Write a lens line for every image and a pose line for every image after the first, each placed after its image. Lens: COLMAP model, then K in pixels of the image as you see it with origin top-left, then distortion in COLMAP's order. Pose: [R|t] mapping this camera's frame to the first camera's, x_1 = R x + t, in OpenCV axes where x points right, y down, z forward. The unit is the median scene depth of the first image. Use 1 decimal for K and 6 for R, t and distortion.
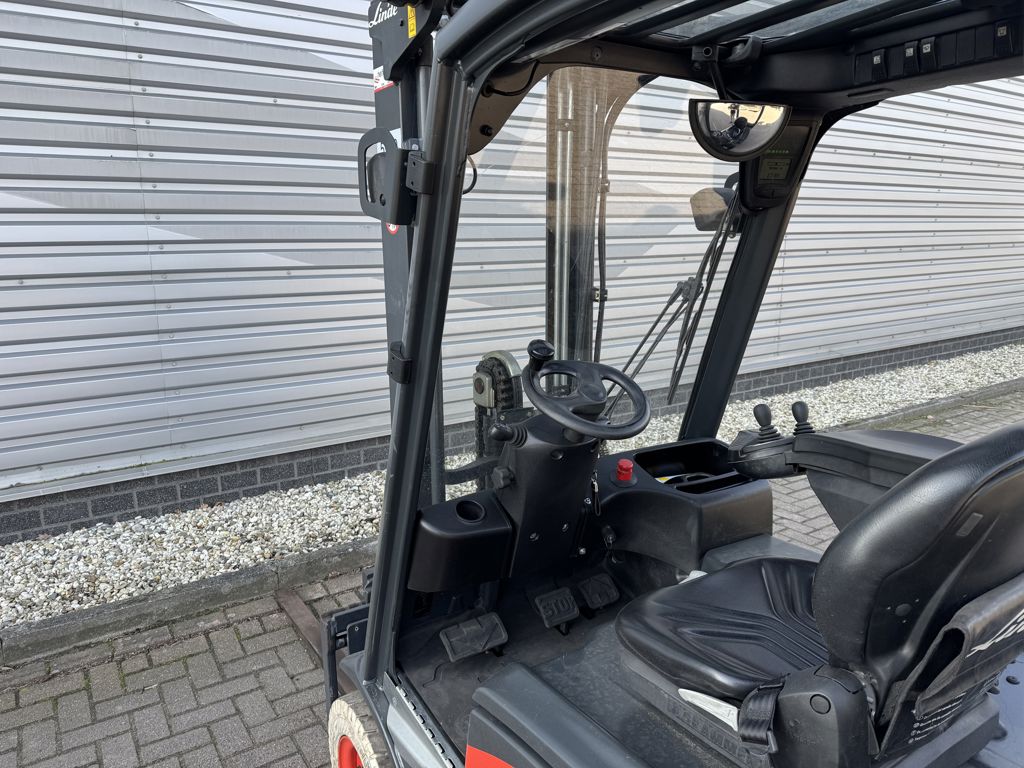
lens RADIAL K [[718.4, 0, 505.8], [0, 718.4, 388.8], [0, 0, 1]] dist [0.025161, -0.036502]
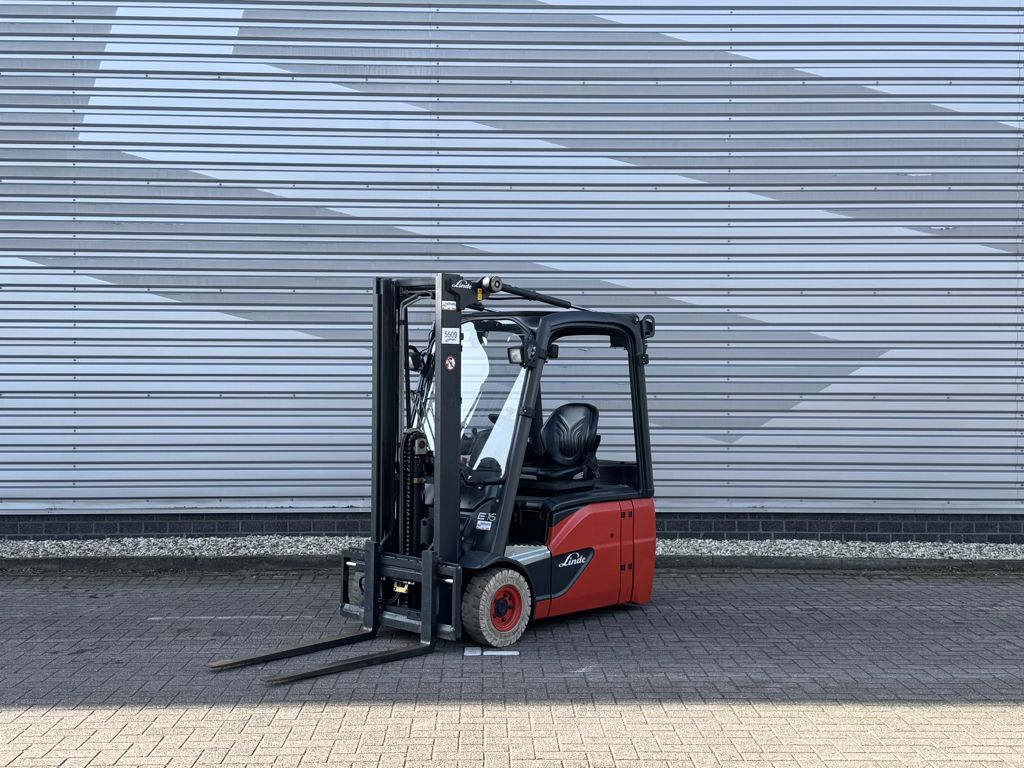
lens RADIAL K [[1298.9, 0, 516.7], [0, 1298.9, 377.1], [0, 0, 1]] dist [0.227753, -0.498143]
pose [[0.849105, 0.015064, -0.528010, 1.286692], [-0.123156, 0.977691, -0.170157, 0.298257], [0.513667, 0.209509, 0.832017, -1.448372]]
